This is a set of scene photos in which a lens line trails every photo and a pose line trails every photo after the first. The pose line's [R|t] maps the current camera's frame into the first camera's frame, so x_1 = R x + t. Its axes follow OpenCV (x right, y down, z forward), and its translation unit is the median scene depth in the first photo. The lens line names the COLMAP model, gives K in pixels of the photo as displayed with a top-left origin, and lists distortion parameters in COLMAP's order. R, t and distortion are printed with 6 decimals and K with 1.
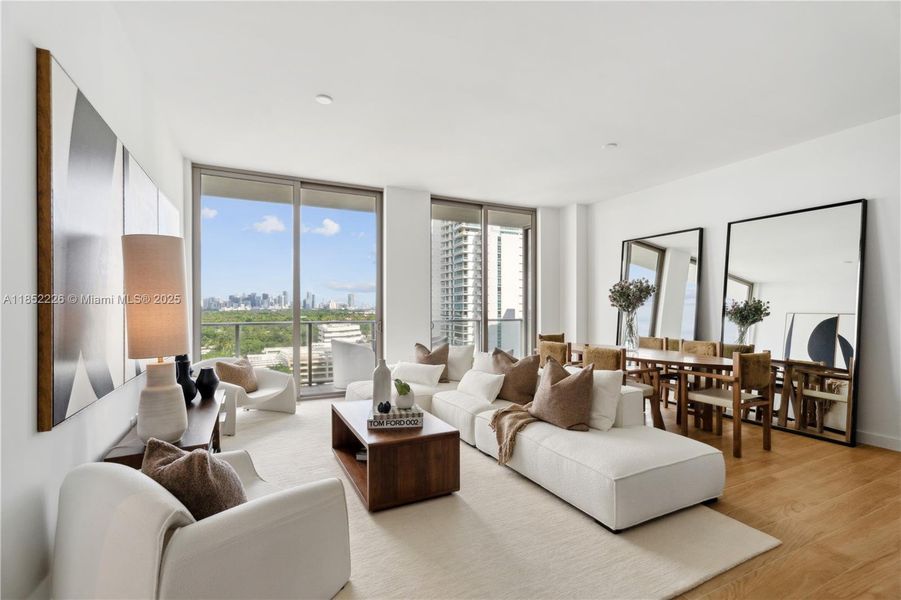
lens RADIAL K [[408.6, 0, 455.4], [0, 408.6, 299.4], [0, 0, 1]] dist [0.000792, 0.000384]
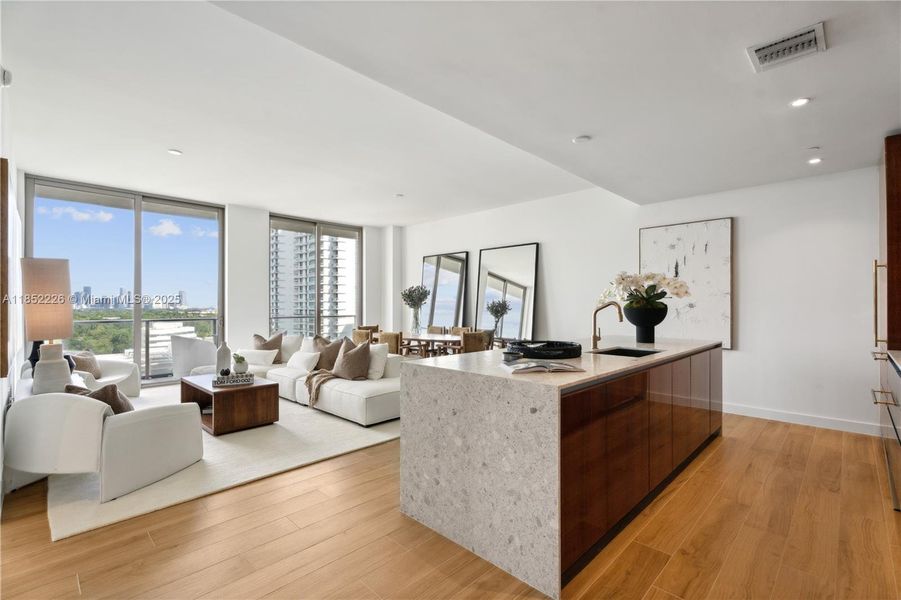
lens RADIAL K [[408.6, 0, 455.4], [0, 408.6, 299.4], [0, 0, 1]] dist [0.000792, 0.000384]
pose [[0.943301, 0.001238, 0.331935, 0.081889], [-0.002656, 0.999989, 0.003816, -0.007880], [-0.331927, -0.004482, 0.943295, -0.456159]]
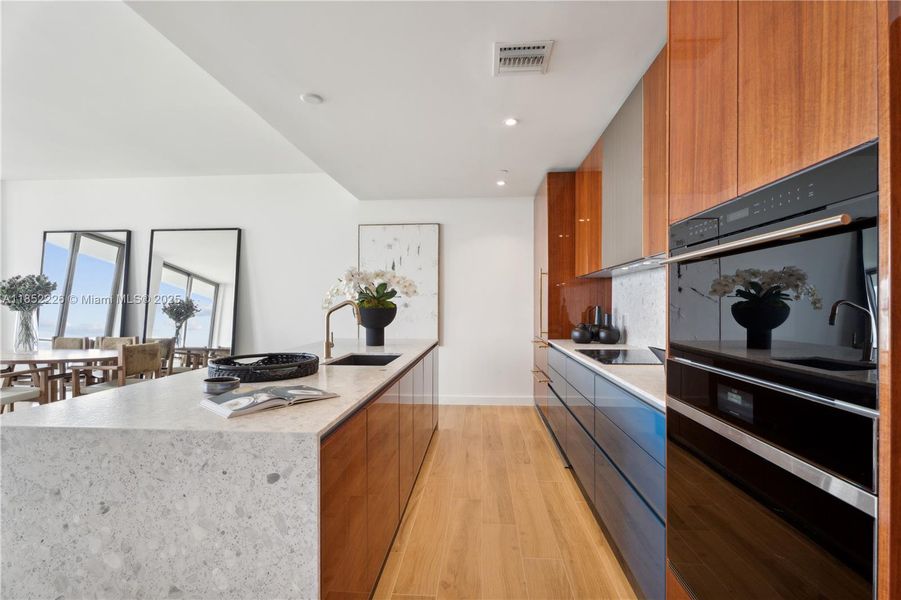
lens RADIAL K [[411.7, 0, 451.2], [0, 411.7, 303.0], [0, 0, 1]] dist [-0.001966, -0.000597]
pose [[0.511697, -0.001909, 0.859164, 0.134467], [-0.009935, 0.999918, 0.008139, -0.005129], [-0.859109, -0.012700, 0.511636, -0.309765]]
